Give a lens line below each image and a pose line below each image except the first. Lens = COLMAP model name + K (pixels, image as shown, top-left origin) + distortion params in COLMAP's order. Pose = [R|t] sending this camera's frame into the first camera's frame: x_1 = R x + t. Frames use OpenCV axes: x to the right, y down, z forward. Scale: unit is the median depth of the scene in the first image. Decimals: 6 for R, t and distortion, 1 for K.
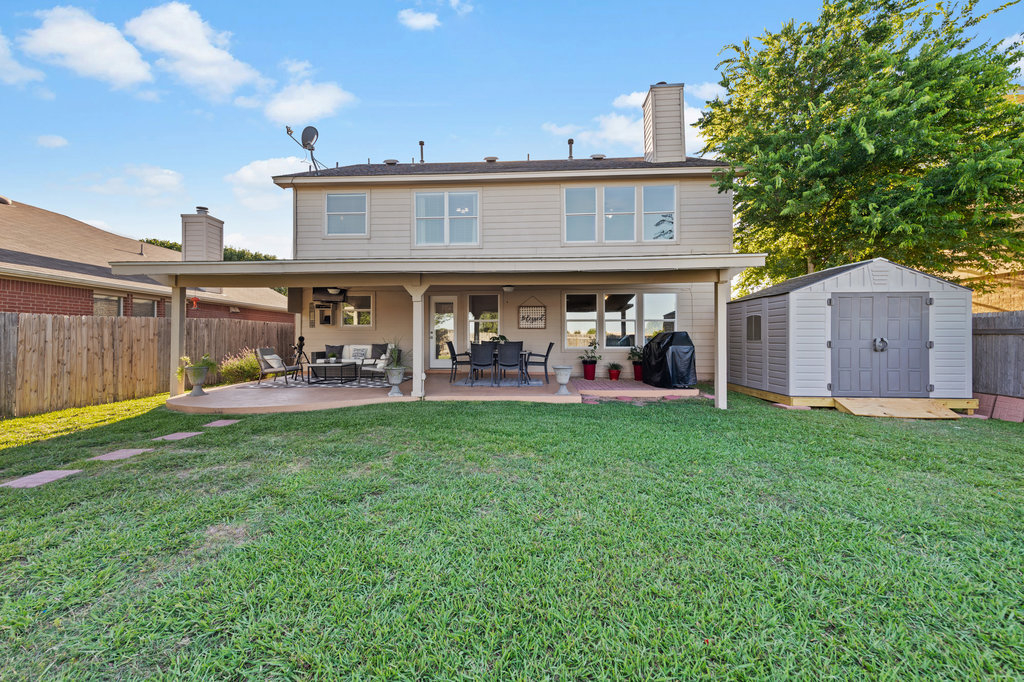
lens RADIAL K [[401.6, 0, 502.4], [0, 401.6, 336.7], [0, 0, 1]] dist [0.009932, -0.000101]
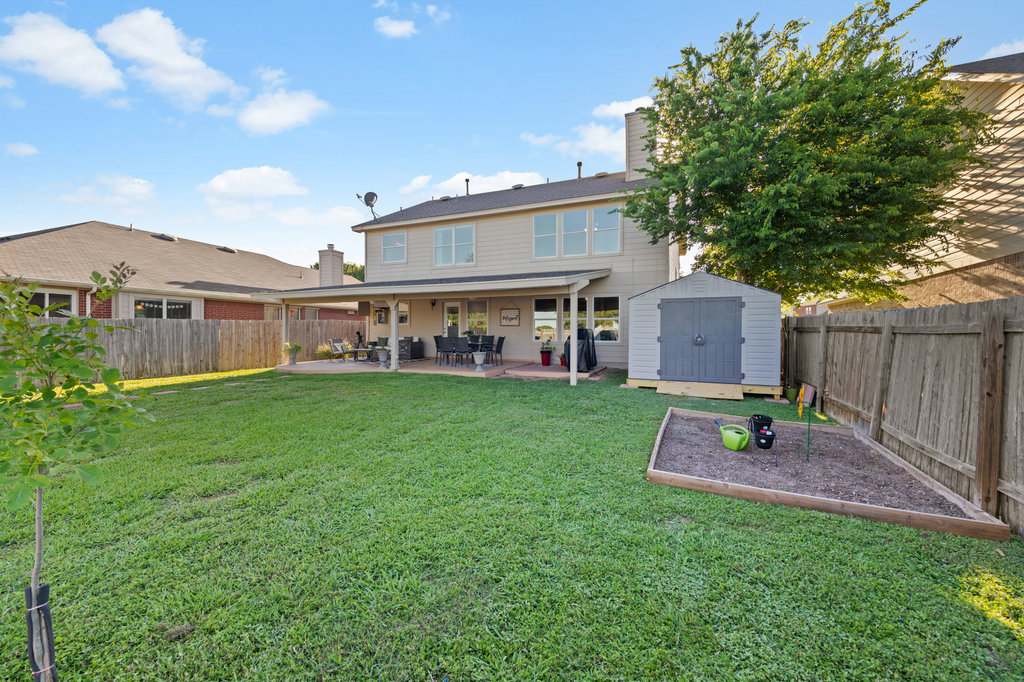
lens RADIAL K [[422.9, 0, 521.5], [0, 422.9, 333.8], [0, 0, 1]] dist [0.009322, -0.000683]
pose [[0.937503, 0.004181, -0.347953, 0.611450], [-0.000172, 0.999933, 0.011553, -0.009525], [0.347978, -0.010771, 0.937441, -0.292910]]
